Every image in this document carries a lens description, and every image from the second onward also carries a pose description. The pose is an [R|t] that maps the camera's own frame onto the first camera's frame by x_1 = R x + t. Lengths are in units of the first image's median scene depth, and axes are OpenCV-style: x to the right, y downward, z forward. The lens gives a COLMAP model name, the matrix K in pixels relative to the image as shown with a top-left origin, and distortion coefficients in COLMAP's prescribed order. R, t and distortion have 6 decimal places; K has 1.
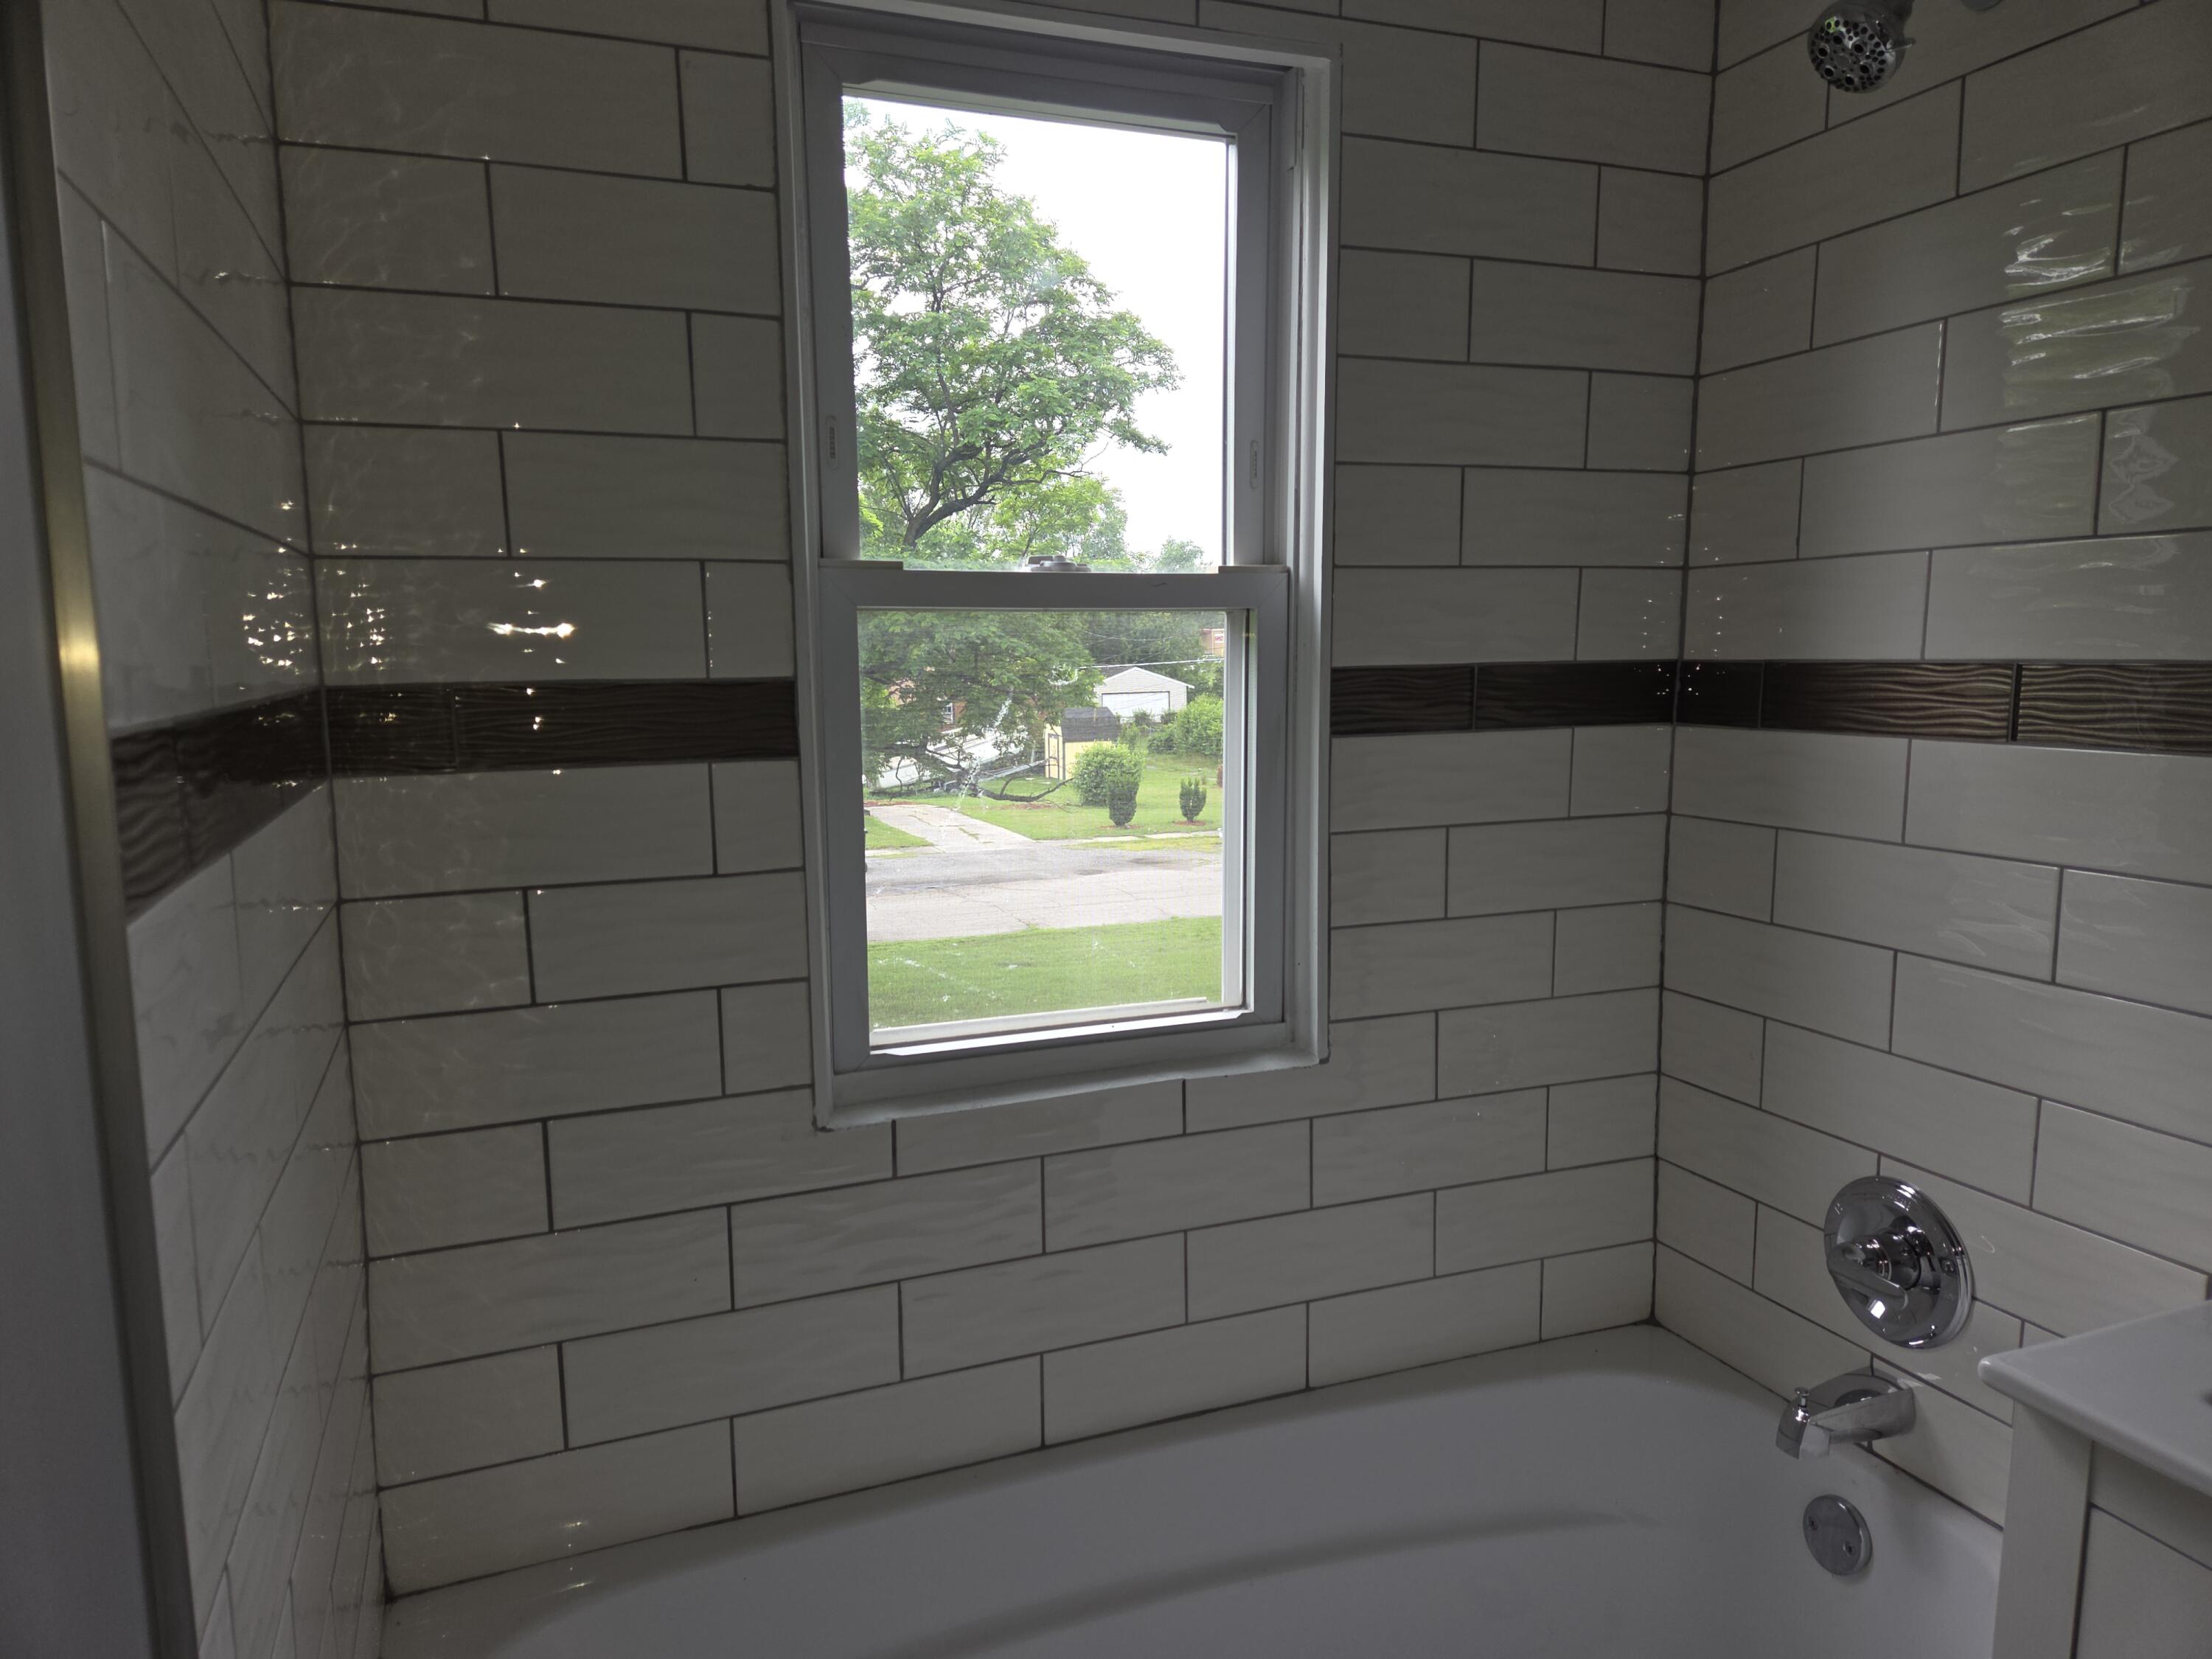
lens RADIAL K [[1497.3, 0, 1089.1], [0, 1497.3, 830.4], [0, 0, 1]] dist [0.084594, -0.077911]
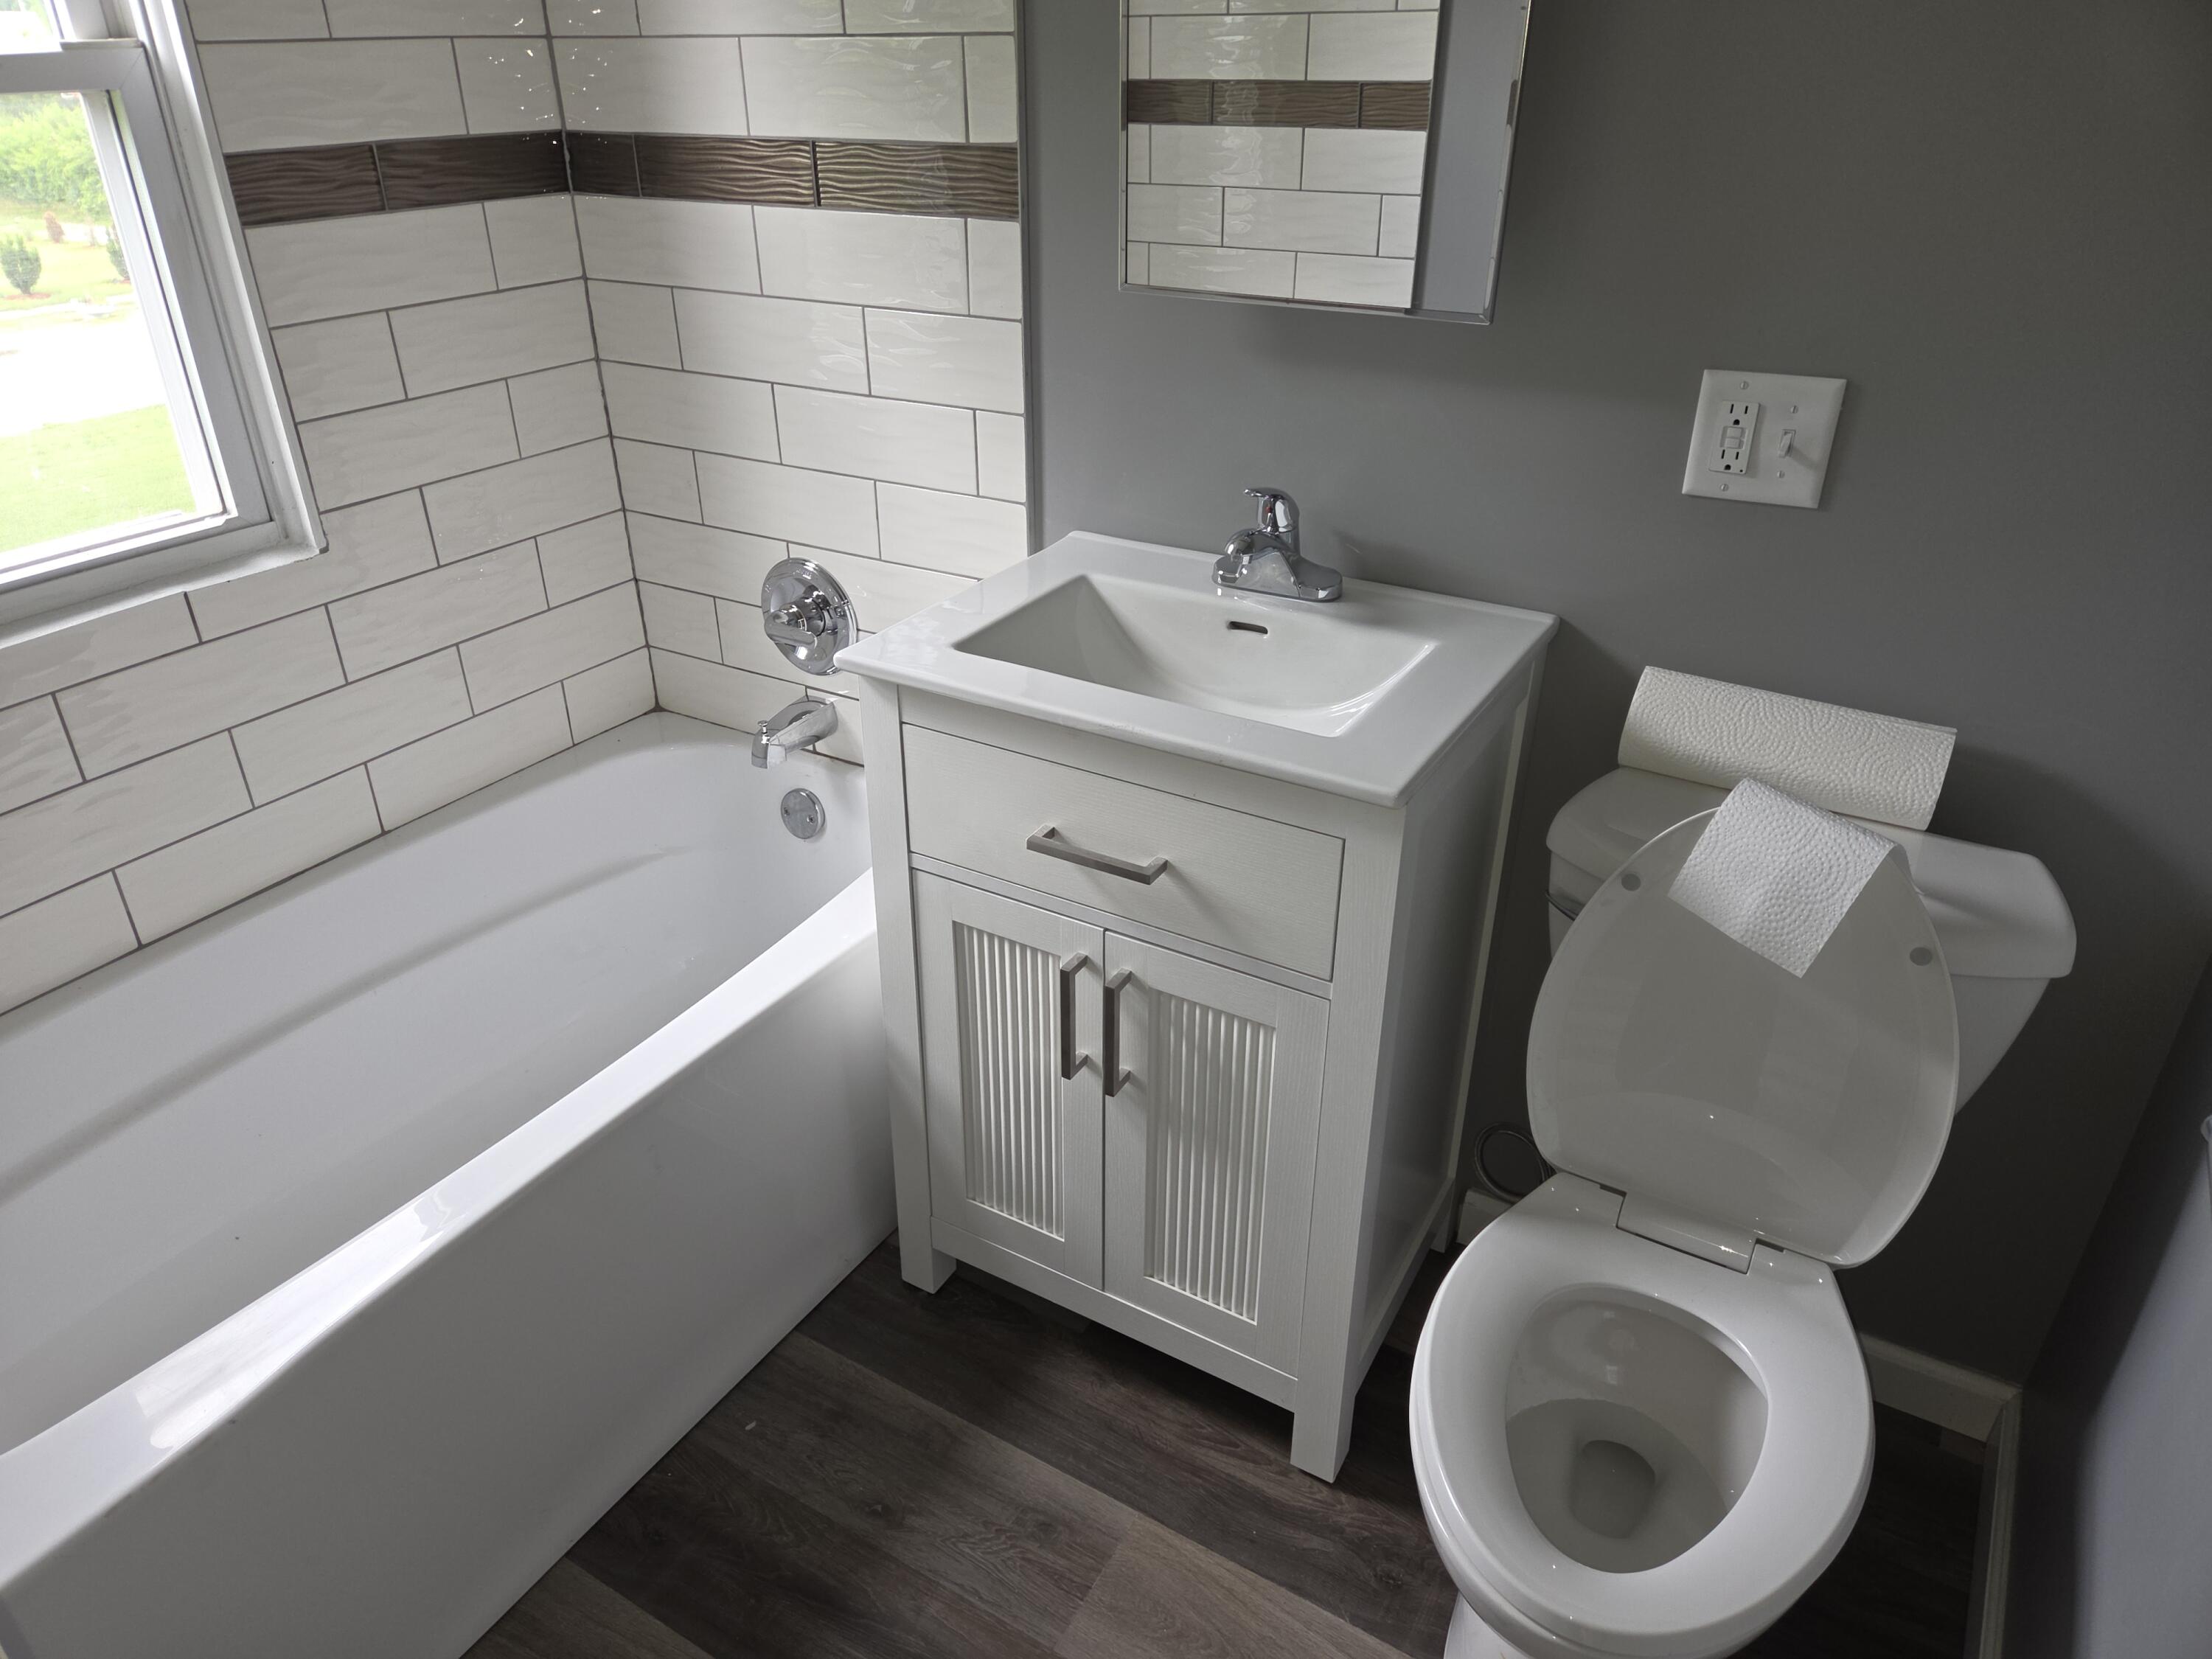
lens RADIAL K [[1497.3, 0, 1089.1], [0, 1497.3, 830.4], [0, 0, 1]] dist [0.084594, -0.077911]
pose [[0.794062, -0.286017, 0.536339, -0.054189], [0.080918, 0.924261, 0.373086, -0.026086], [-0.602426, -0.252854, 0.757065, -0.221921]]
